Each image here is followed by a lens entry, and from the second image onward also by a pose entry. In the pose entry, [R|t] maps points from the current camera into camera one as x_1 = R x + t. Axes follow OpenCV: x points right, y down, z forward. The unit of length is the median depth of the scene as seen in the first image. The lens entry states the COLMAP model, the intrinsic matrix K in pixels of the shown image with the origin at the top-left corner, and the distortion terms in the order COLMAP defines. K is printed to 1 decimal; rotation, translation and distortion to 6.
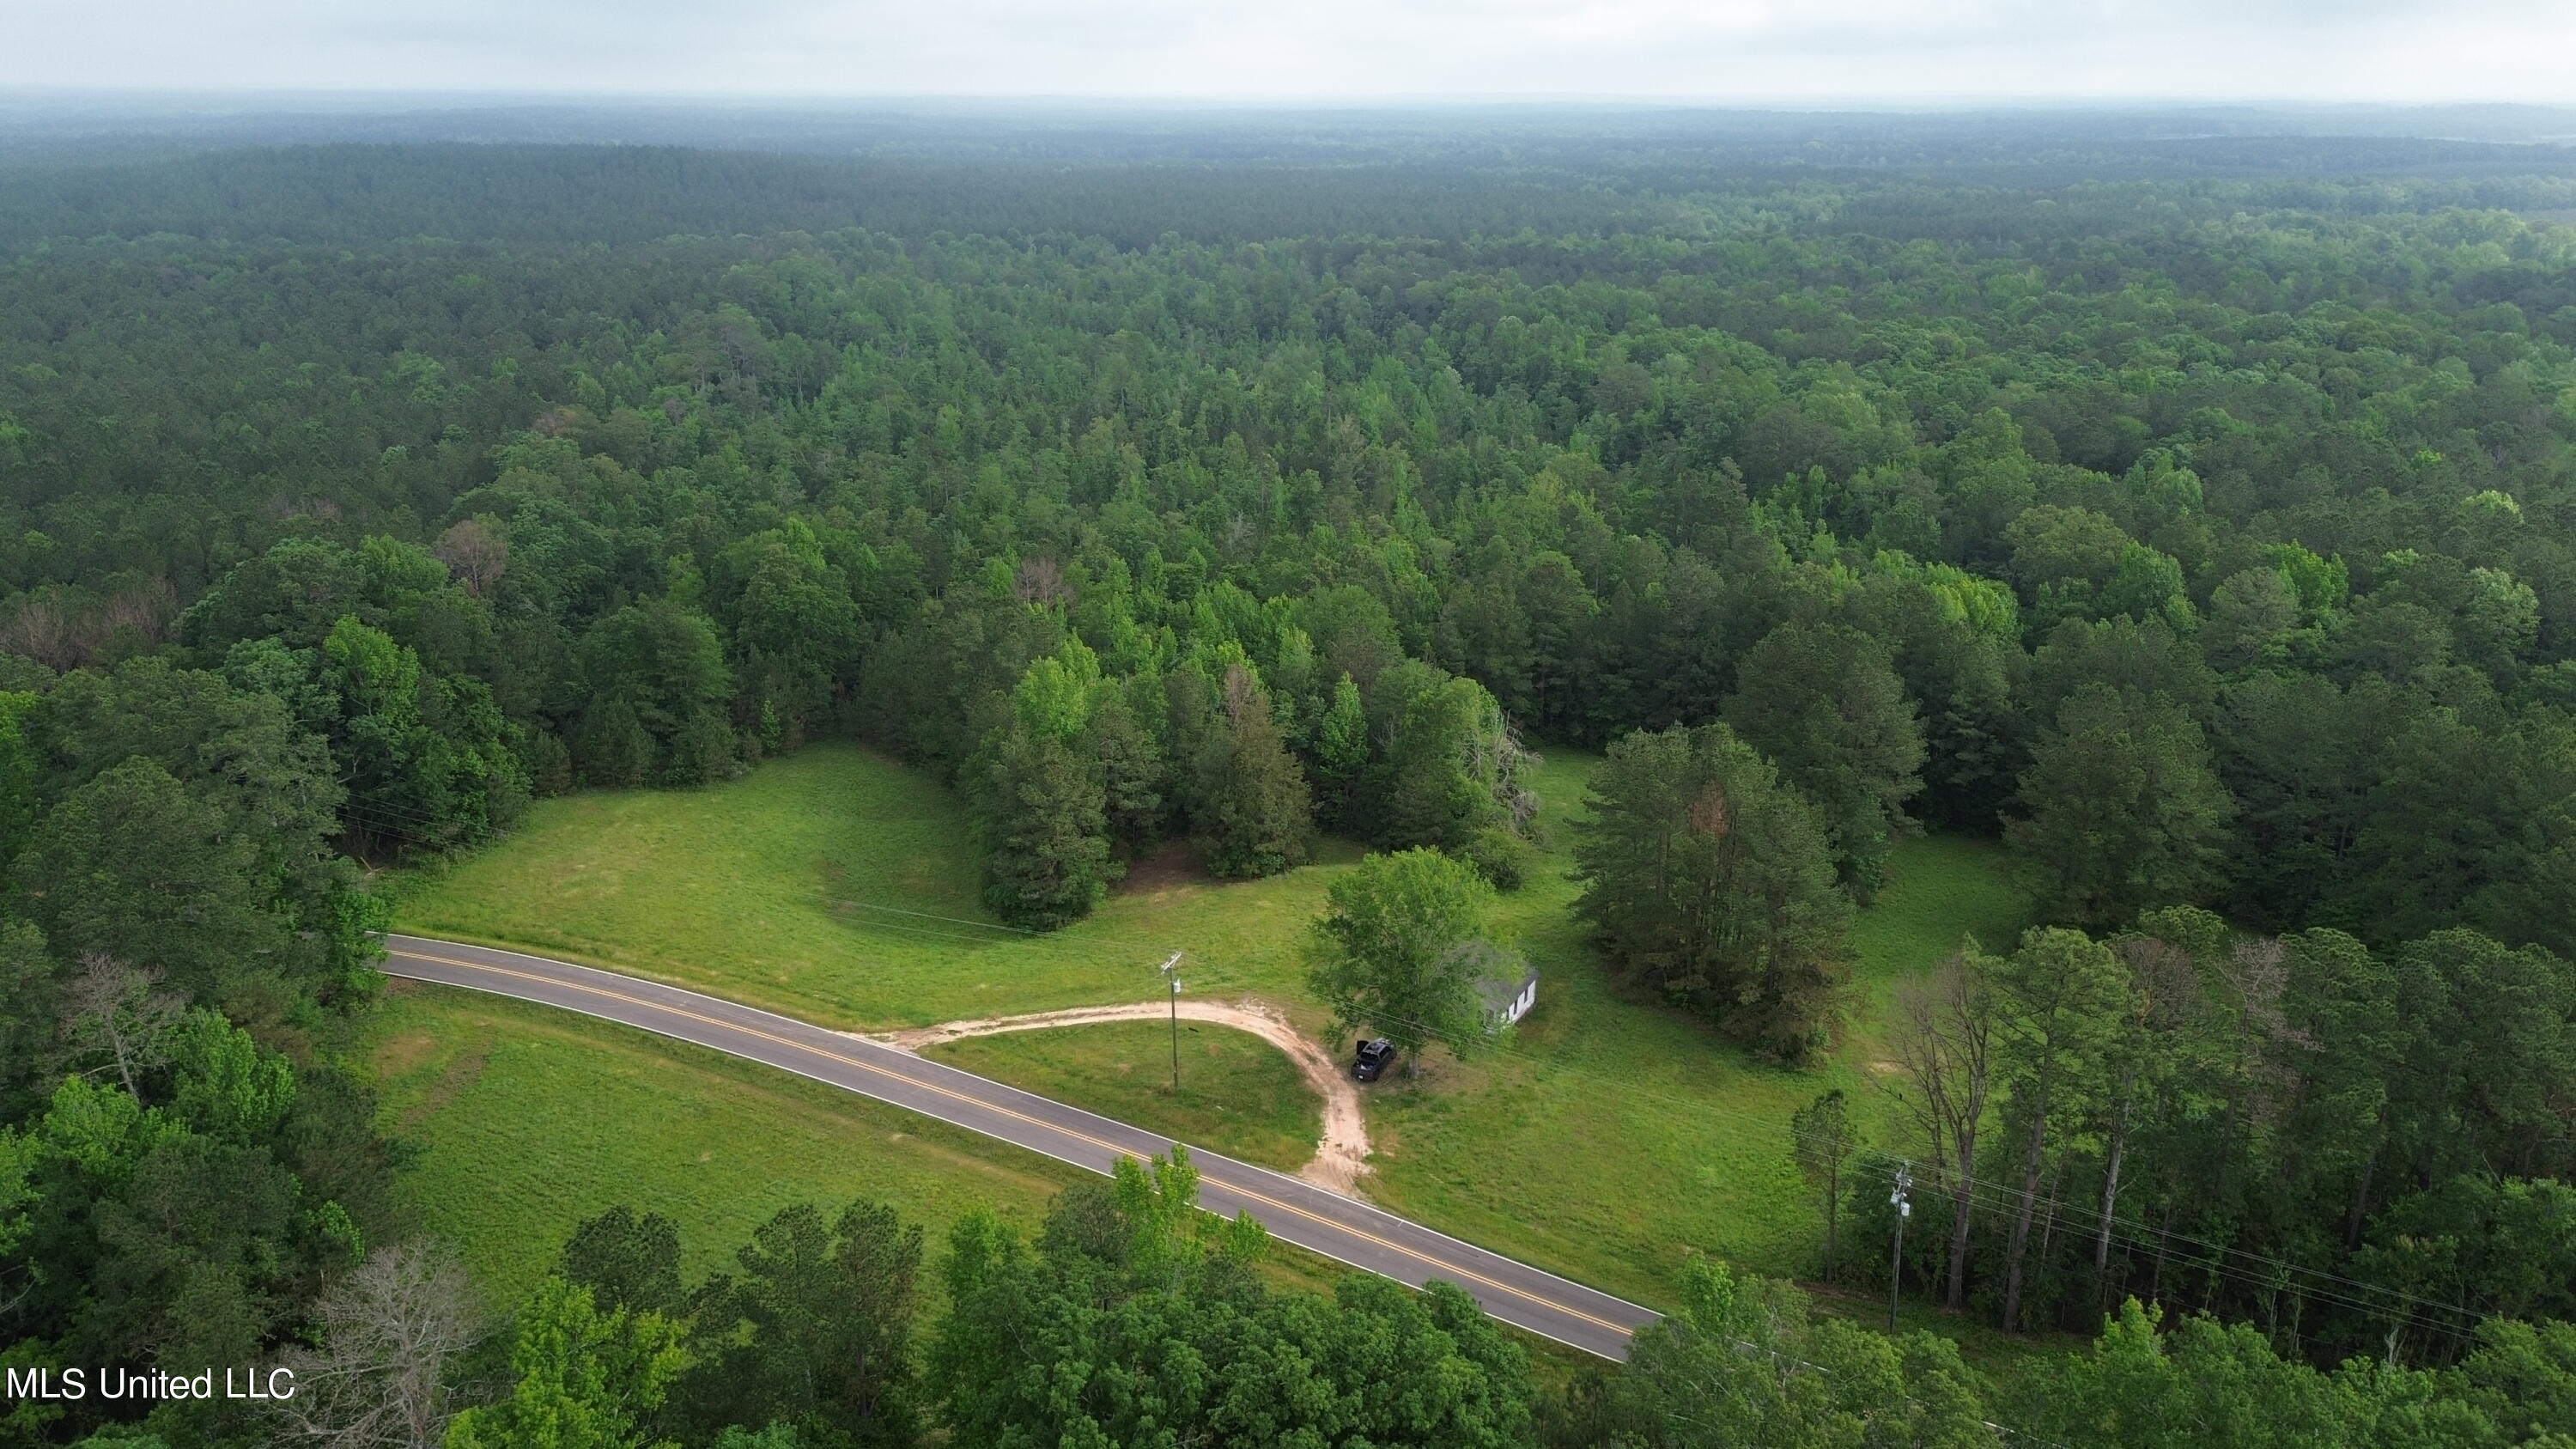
lens RADIAL K [[1799.2, 0, 1304.3], [0, 1799.2, 722.2], [0, 0, 1]] dist [0.077029, -0.075943]
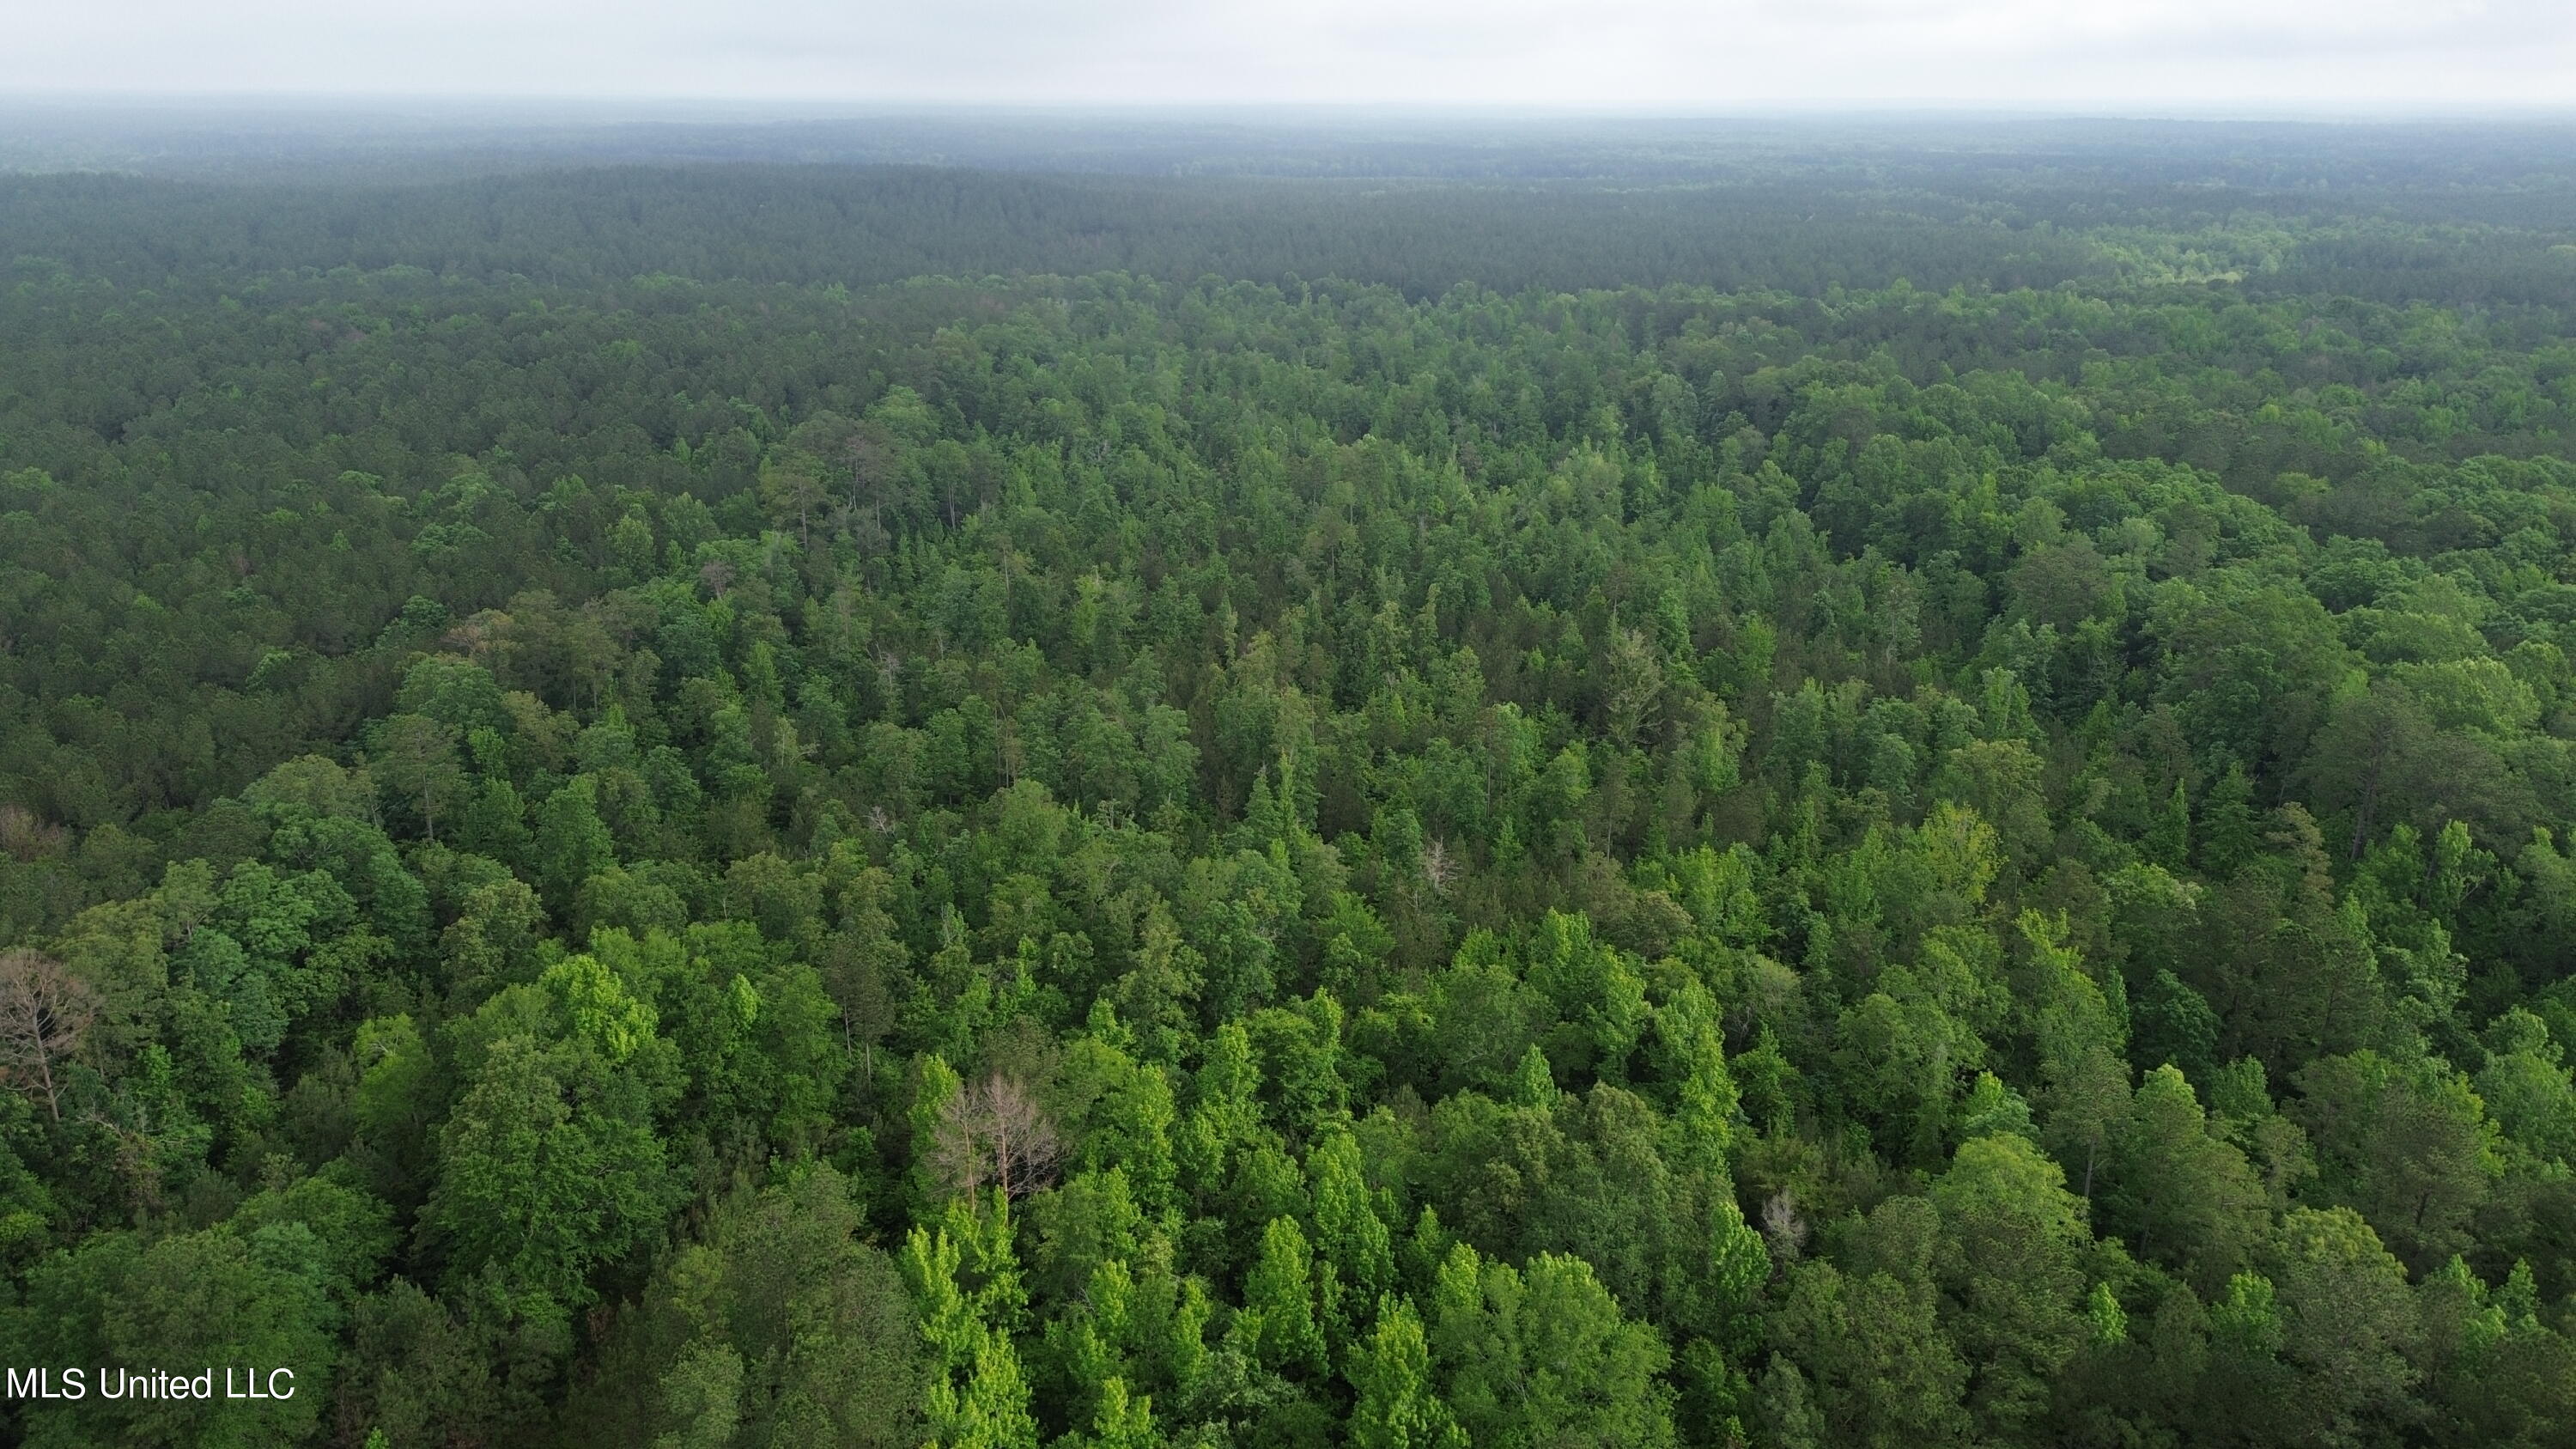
lens RADIAL K [[1799.2, 0, 1304.3], [0, 1799.2, 722.2], [0, 0, 1]] dist [0.077029, -0.075943]
pose [[0.983748, 0.060533, -0.169045, 0.009244], [-0.061009, 0.998134, 0.002378, -0.069349], [0.168873, 0.007974, 0.985606, 0.167946]]
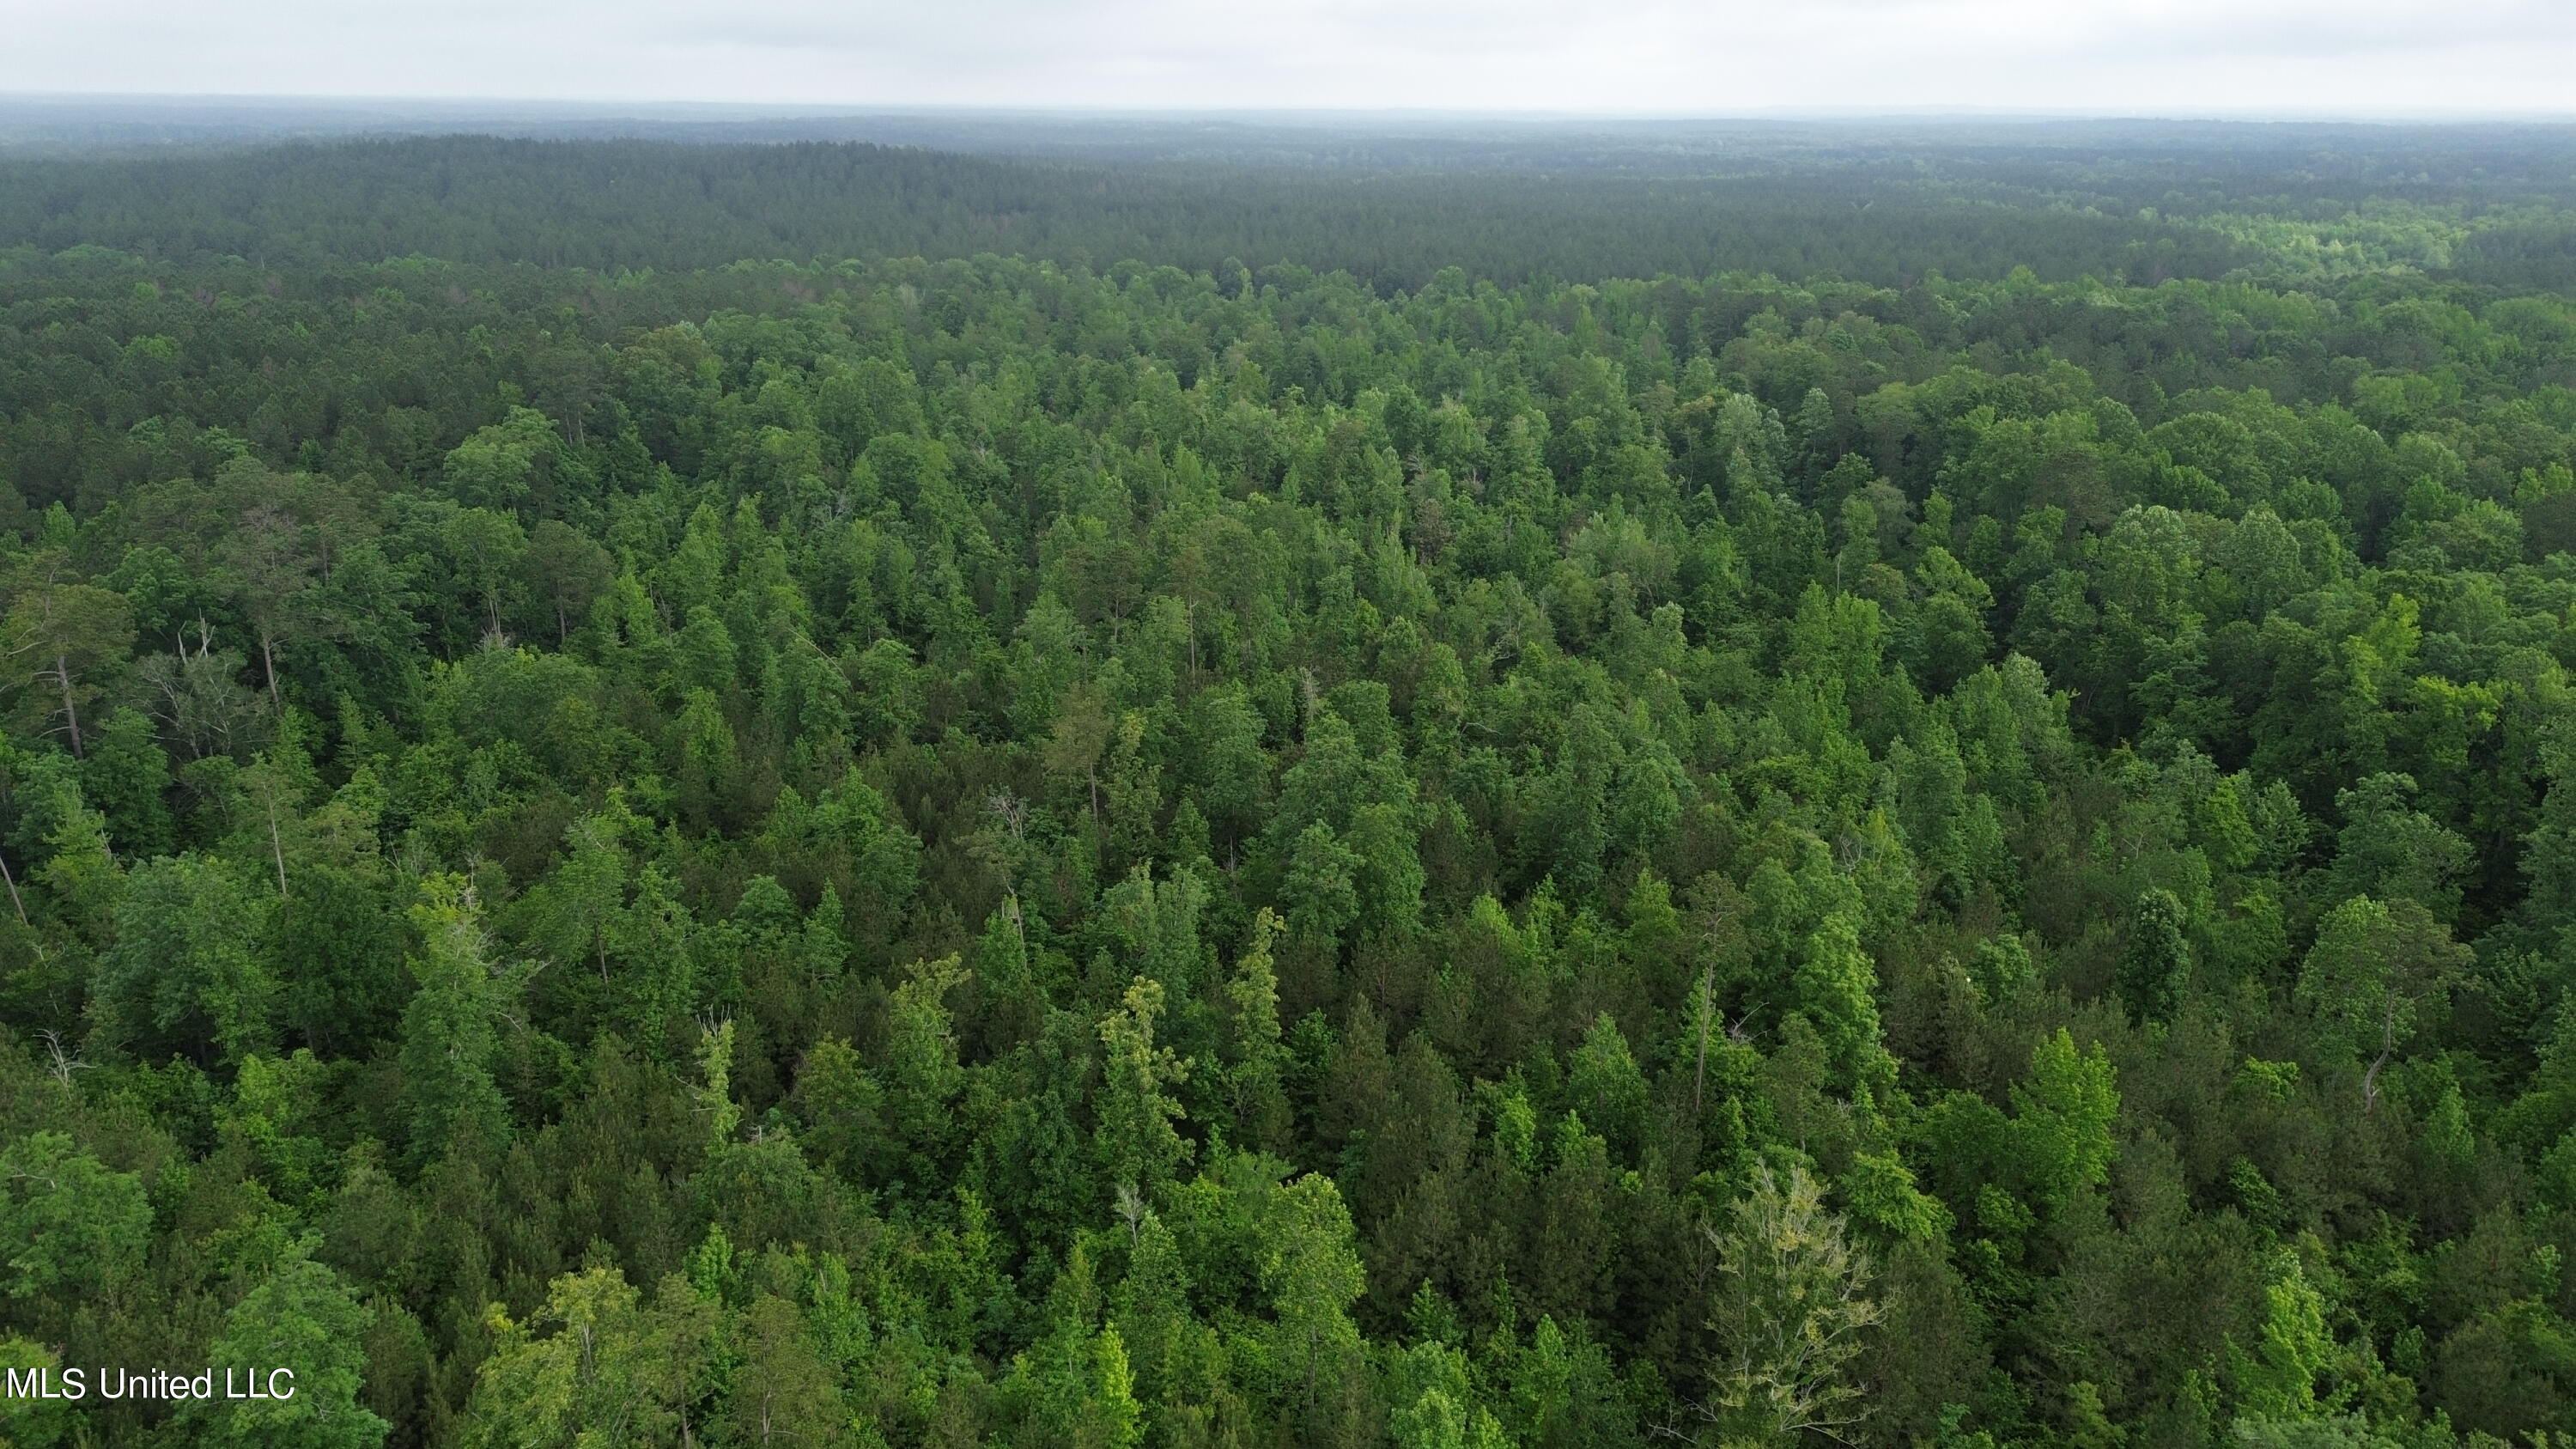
lens RADIAL K [[1799.2, 0, 1304.3], [0, 1799.2, 722.2], [0, 0, 1]] dist [0.077029, -0.075943]
pose [[0.982157, 0.064099, -0.176802, -0.000418], [-0.065460, 0.997853, -0.001868, -0.118116], [0.176303, 0.013408, 0.984245, 0.403944]]
